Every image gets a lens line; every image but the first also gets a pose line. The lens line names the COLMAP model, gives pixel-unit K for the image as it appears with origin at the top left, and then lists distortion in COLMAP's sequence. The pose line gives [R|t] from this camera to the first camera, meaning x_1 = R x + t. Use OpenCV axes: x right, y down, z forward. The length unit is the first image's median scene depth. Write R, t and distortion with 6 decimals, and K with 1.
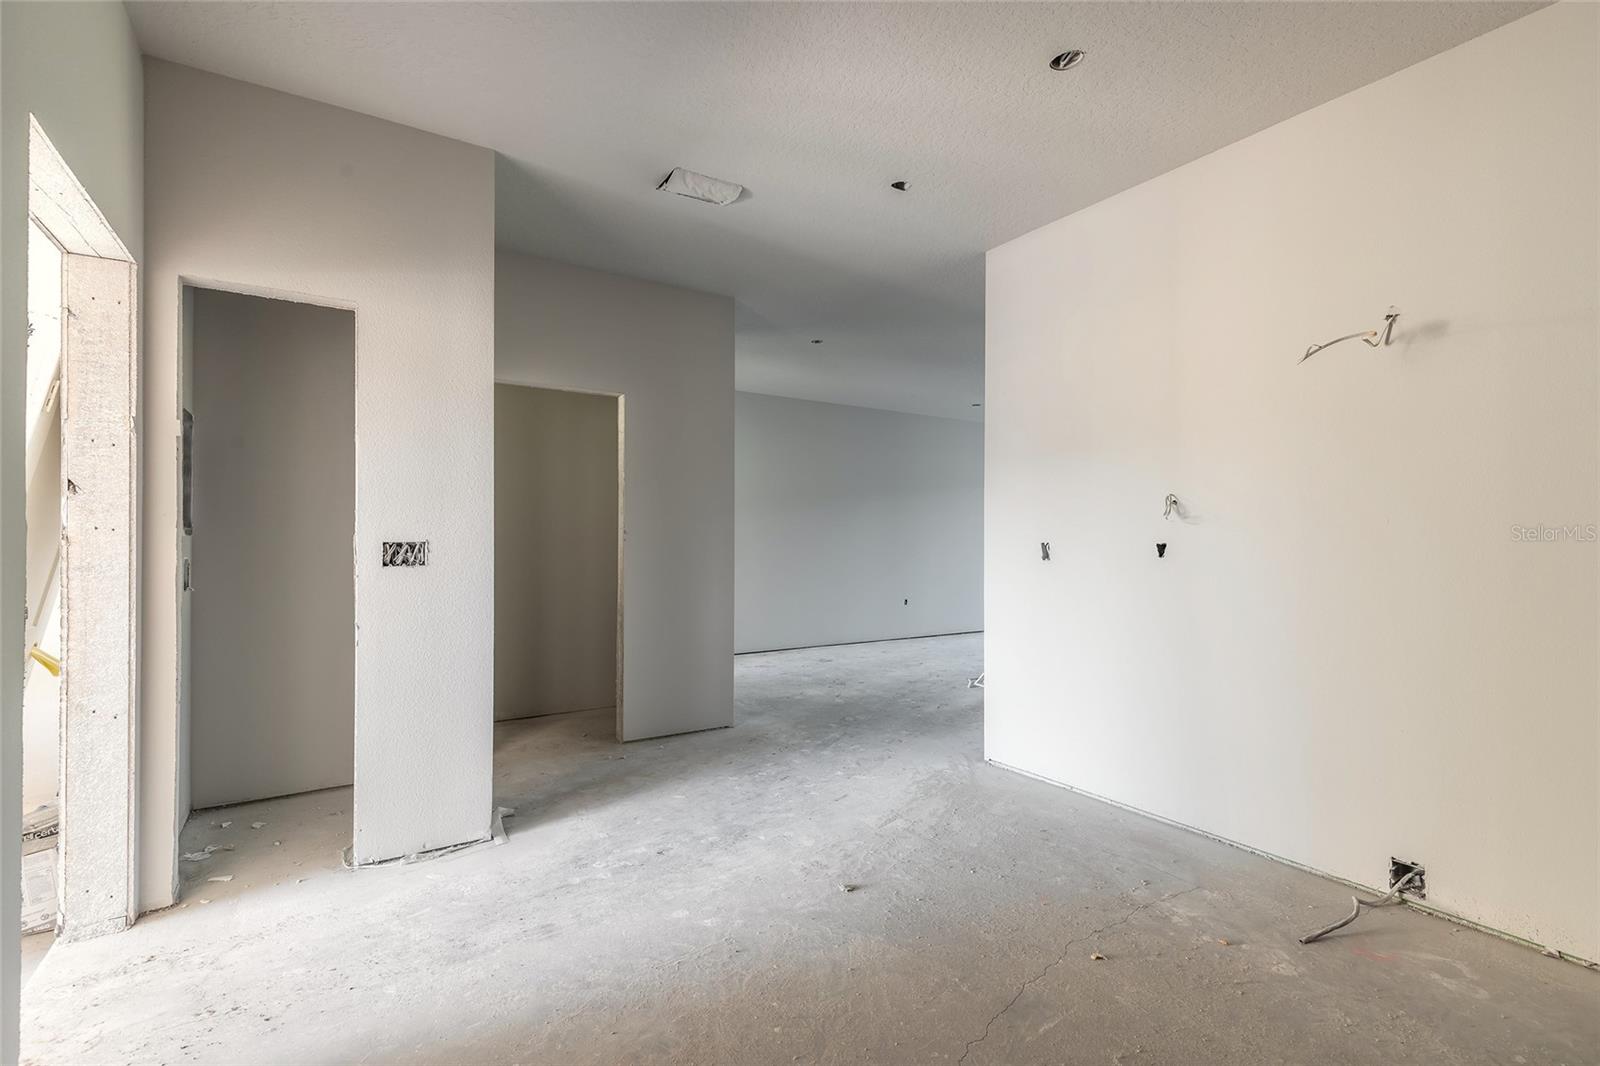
lens RADIAL K [[724.9, 0, 798.5], [0, 724.9, 537.4], [0, 0, 1]] dist [0.013532, -0.000285]
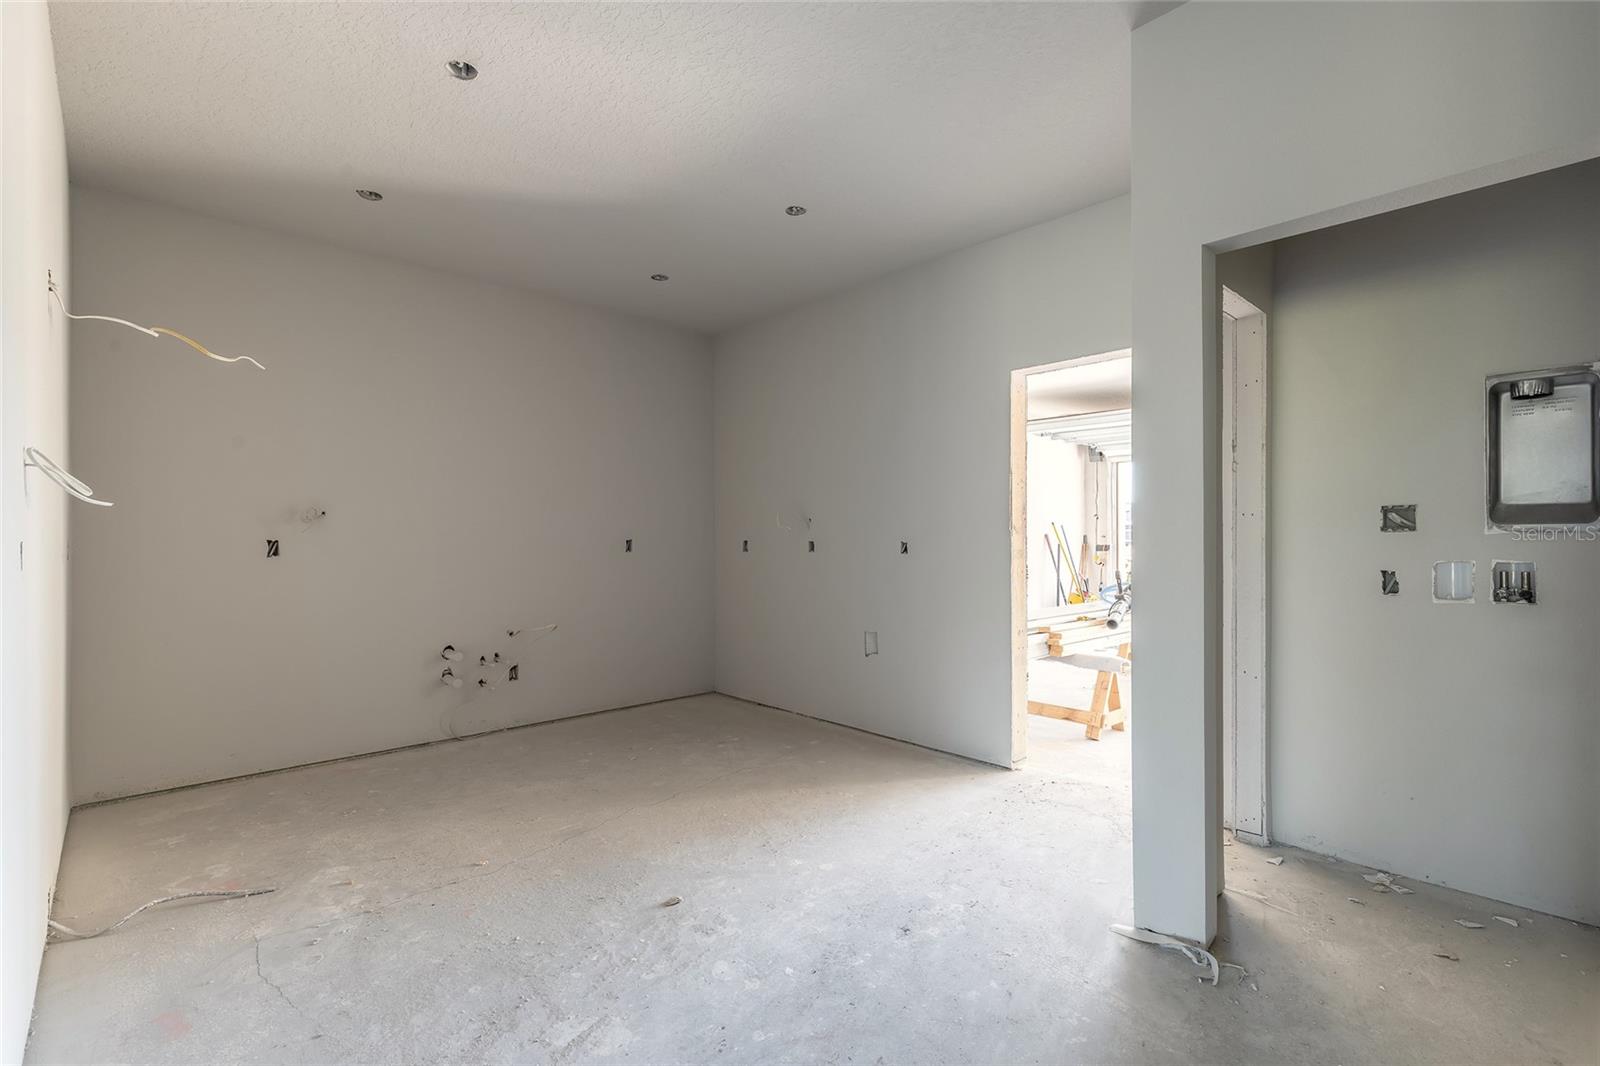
lens RADIAL K [[724.9, 0, 798.5], [0, 724.9, 537.4], [0, 0, 1]] dist [0.013532, -0.000285]
pose [[-0.985303, -0.002360, -0.170802, 0.067631], [-0.002005, 0.999995, -0.002252, 0.005576], [0.170806, -0.001876, -0.985303, 1.895822]]
